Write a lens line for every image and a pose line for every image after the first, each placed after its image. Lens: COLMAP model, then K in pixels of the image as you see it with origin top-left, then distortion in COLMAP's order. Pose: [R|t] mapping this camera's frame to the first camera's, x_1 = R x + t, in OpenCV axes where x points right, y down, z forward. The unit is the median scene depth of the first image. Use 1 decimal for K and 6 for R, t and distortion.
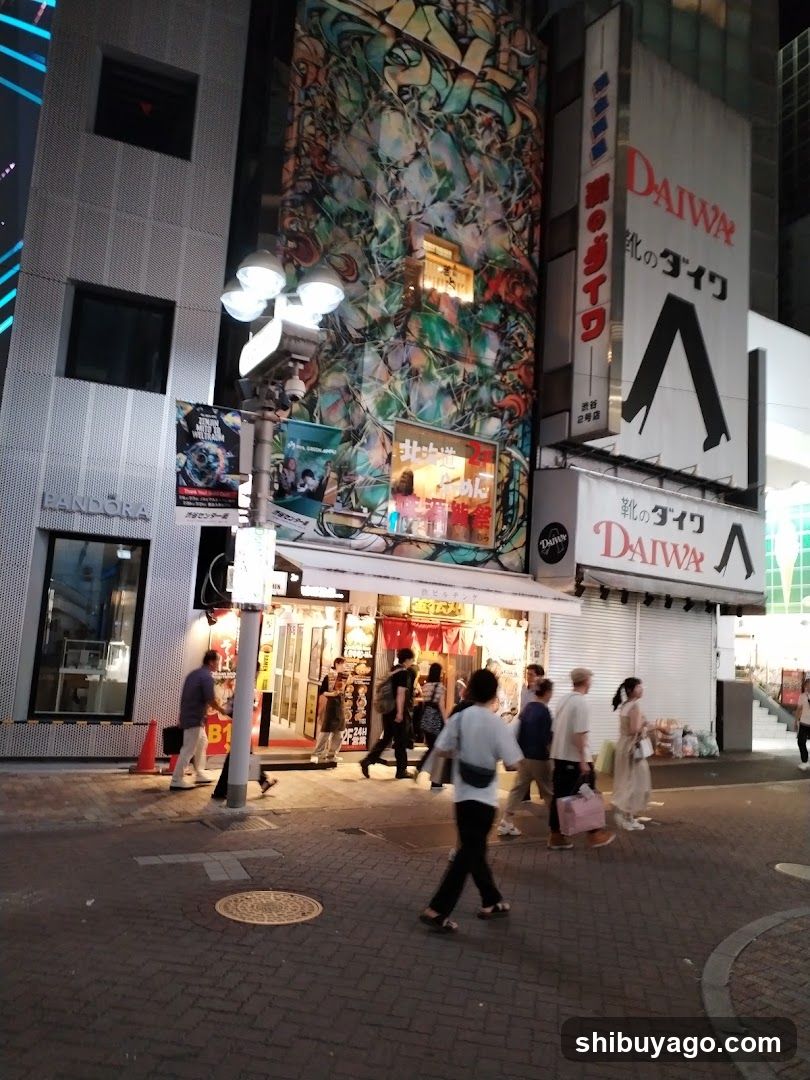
lens RADIAL K [[796.2, 0, 418.2], [0, 796.2, 541.8], [0, 0, 1]] dist [0.001881, -0.005624]
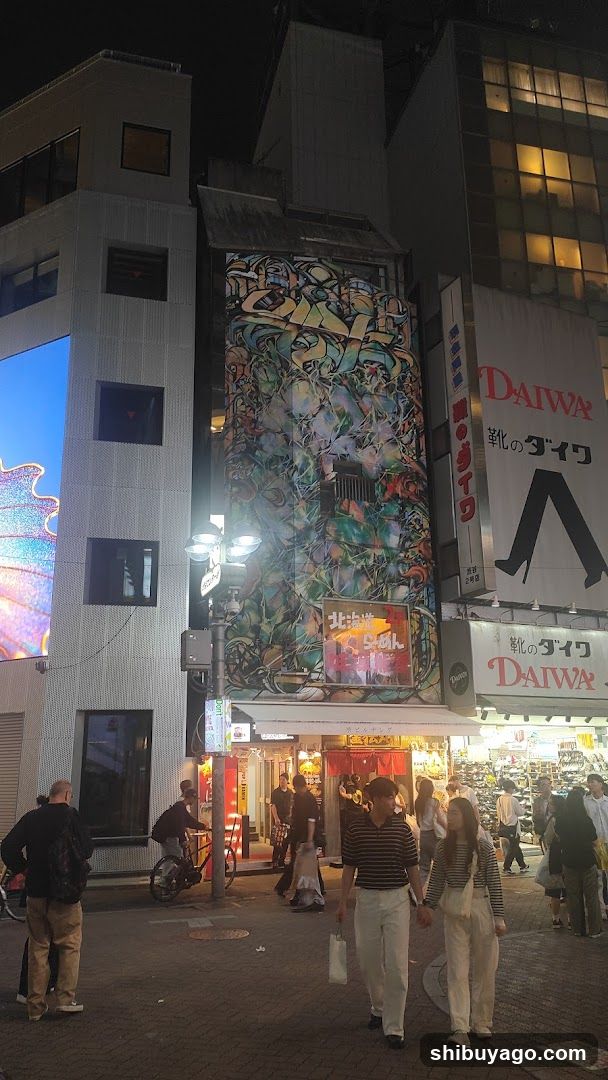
lens RADIAL K [[796.8, 0, 329.0], [0, 796.8, 547.2], [0, 0, 1]] dist [0.044410, -0.002766]
pose [[0.986964, -0.113953, -0.113654, 0.136362], [0.096526, 0.984183, -0.148548, -0.036440], [0.128784, 0.135641, 0.982352, -0.318494]]
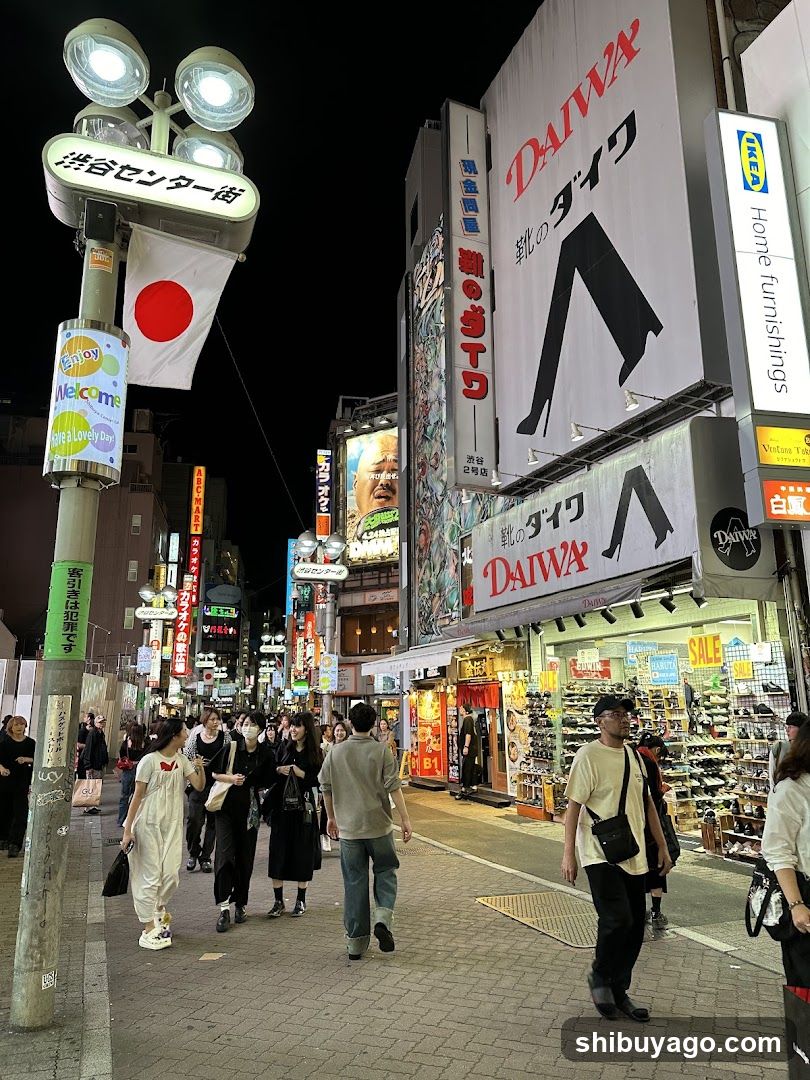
lens RADIAL K [[737.0, 0, 413.2], [0, 737.0, 545.6], [0, 0, 1]] dist [0.088873, -0.104563]
pose [[-0.212044, -0.271903, -0.938673, 1.142678], [0.118363, 0.946298, -0.300850, 0.224554], [0.970066, -0.174898, -0.168473, 1.080830]]
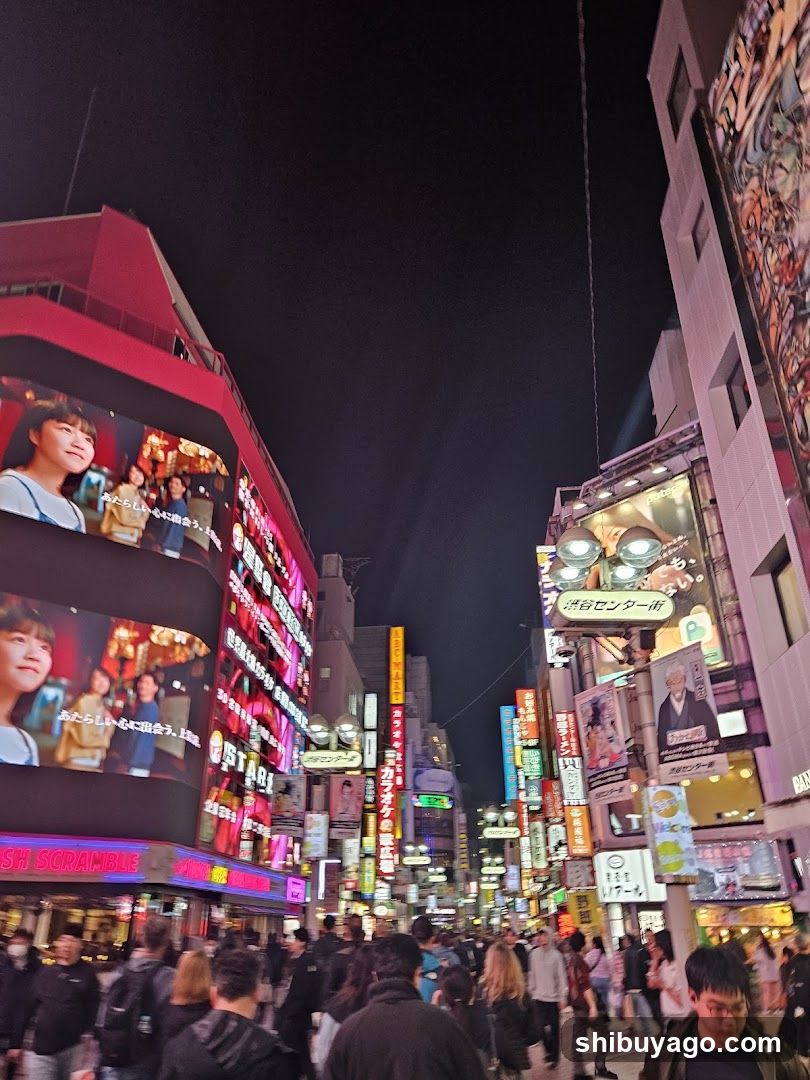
lens RADIAL K [[753.7, 0, 394.2], [0, 753.7, 557.7], [0, 0, 1]] dist [0.046690, -0.002886]
pose [[-0.493708, -0.435311, -0.752832, 0.492988], [0.082229, 0.838448, -0.538743, 0.144375], [0.865731, -0.327886, -0.378154, 0.772431]]
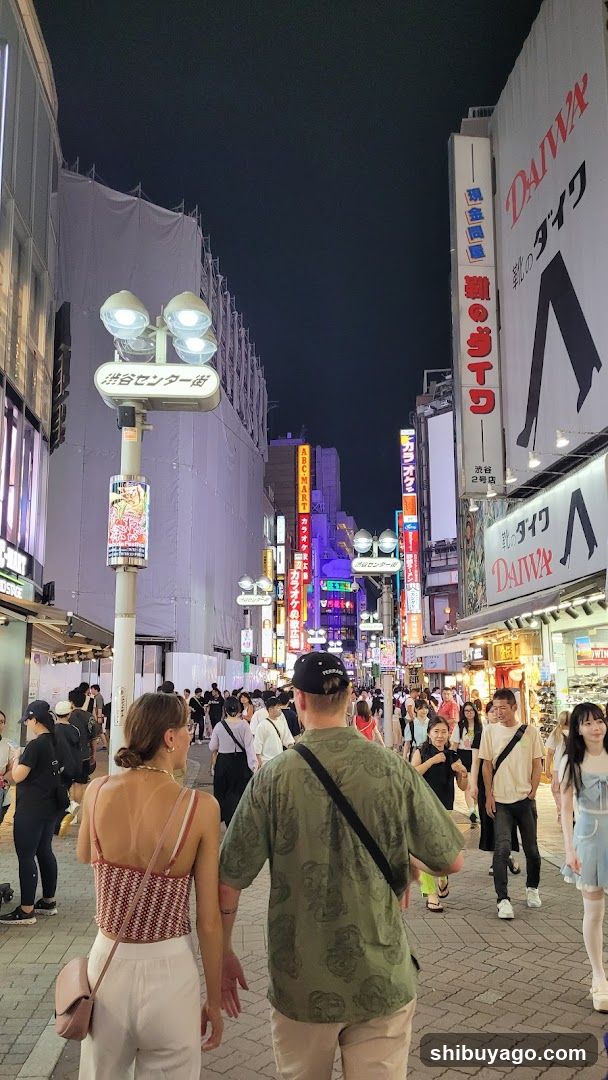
lens RADIAL K [[796.8, 0, 329.0], [0, 796.8, 547.2], [0, 0, 1]] dist [0.044410, -0.002766]
pose [[-0.473101, -0.207457, -0.856234, 1.338193], [0.090485, 0.955298, -0.281456, 0.255512], [0.876349, -0.210634, -0.433180, 1.305412]]
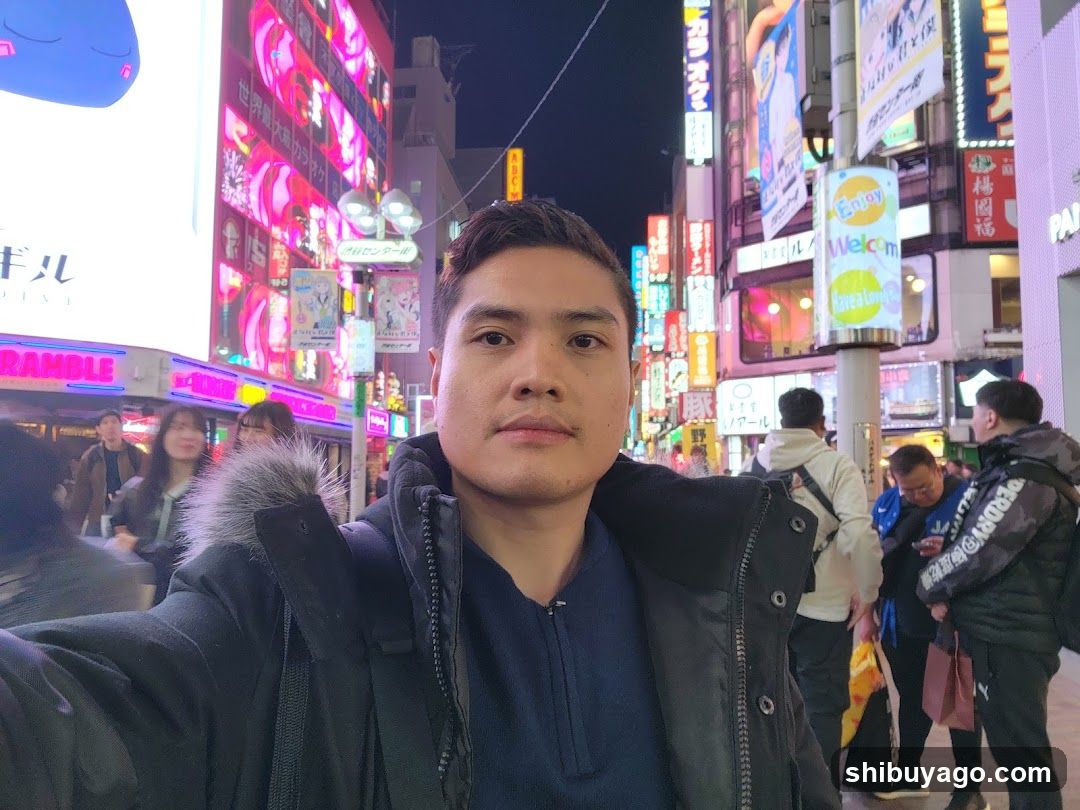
lens RADIAL K [[796.2, 0, 536.0], [0, 796.2, 411.7], [0, 0, 1]] dist [0.001881, -0.005624]
pose [[-0.478712, -0.130509, -0.868218, 0.174713], [0.073699, 0.979427, -0.187861, 0.128513], [0.874873, -0.153918, -0.459245, 0.682832]]
